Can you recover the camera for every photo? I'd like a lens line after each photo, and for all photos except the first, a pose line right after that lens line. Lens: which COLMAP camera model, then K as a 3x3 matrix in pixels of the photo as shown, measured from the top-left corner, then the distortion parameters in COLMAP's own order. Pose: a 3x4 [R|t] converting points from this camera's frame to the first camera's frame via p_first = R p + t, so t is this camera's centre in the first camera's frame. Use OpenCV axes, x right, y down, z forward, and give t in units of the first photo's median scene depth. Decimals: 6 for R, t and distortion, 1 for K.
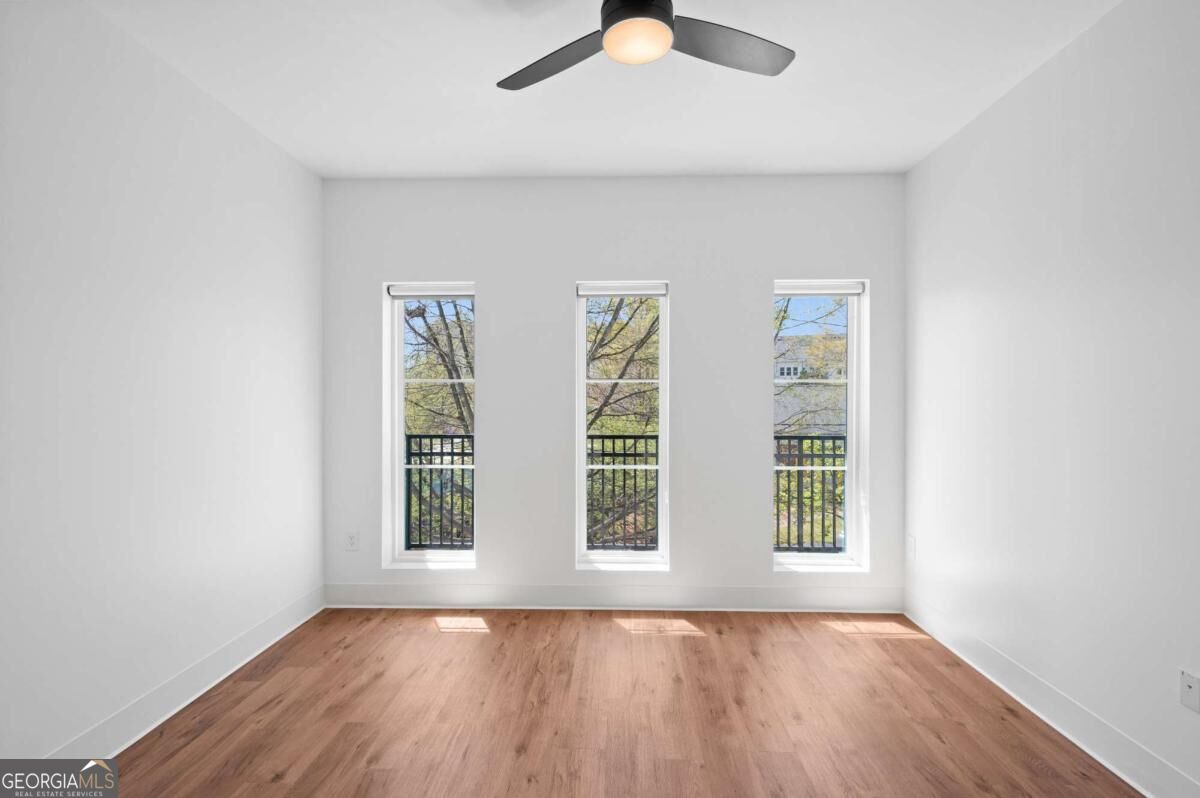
lens RADIAL K [[555.9, 0, 600.0], [0, 555.9, 399.0], [0, 0, 1]] dist [0.012729, -0.023321]
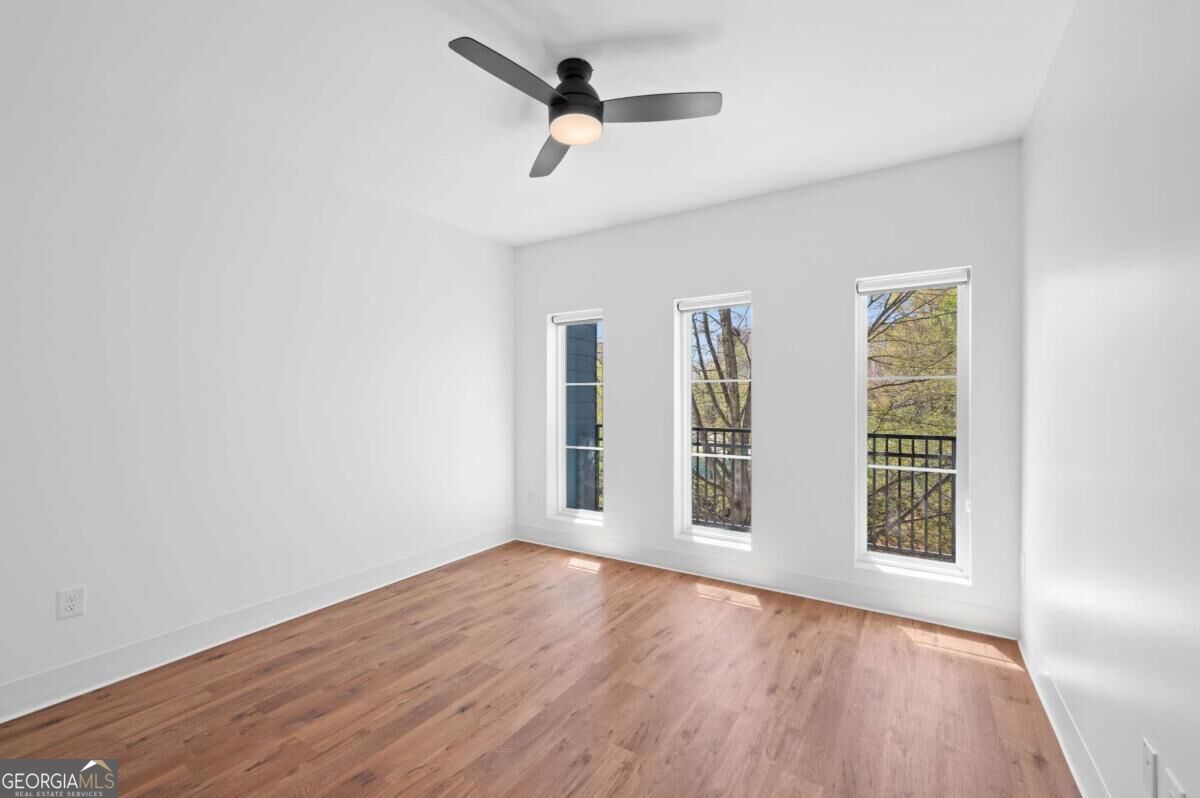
lens RADIAL K [[495.1, 0, 600.0], [0, 495.1, 399.0], [0, 0, 1]] dist [0.000453, -0.000108]
pose [[0.860905, 0.001201, -0.508765, 0.370777], [0.000553, 0.999994, 0.003296, 0.002036], [0.508766, -0.003119, 0.860899, -0.002687]]
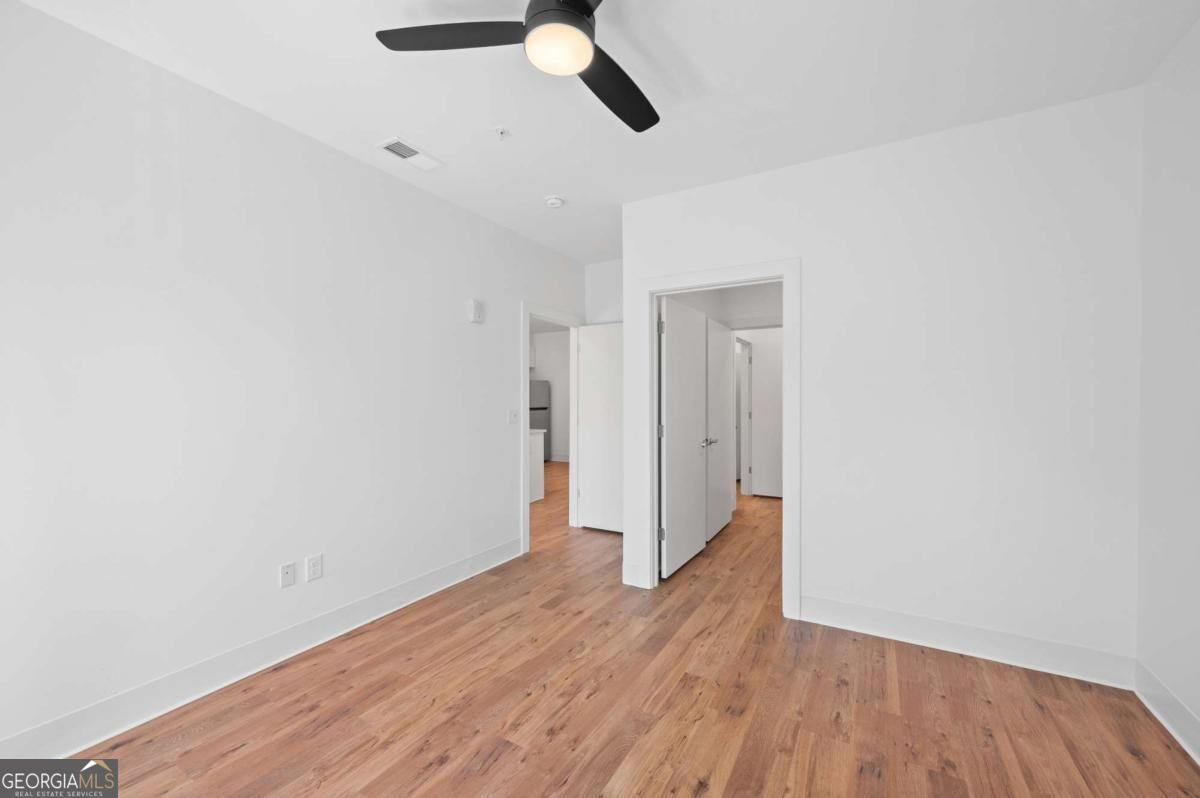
lens RADIAL K [[479.1, 0, 602.6], [0, 479.1, 396.1], [0, 0, 1]] dist [0.000135, -0.000132]
pose [[-0.885187, 0.003765, 0.465221, -0.223897], [0.001899, 0.999988, -0.004480, 0.001365], [-0.465232, -0.003082, -0.885183, 0.910331]]
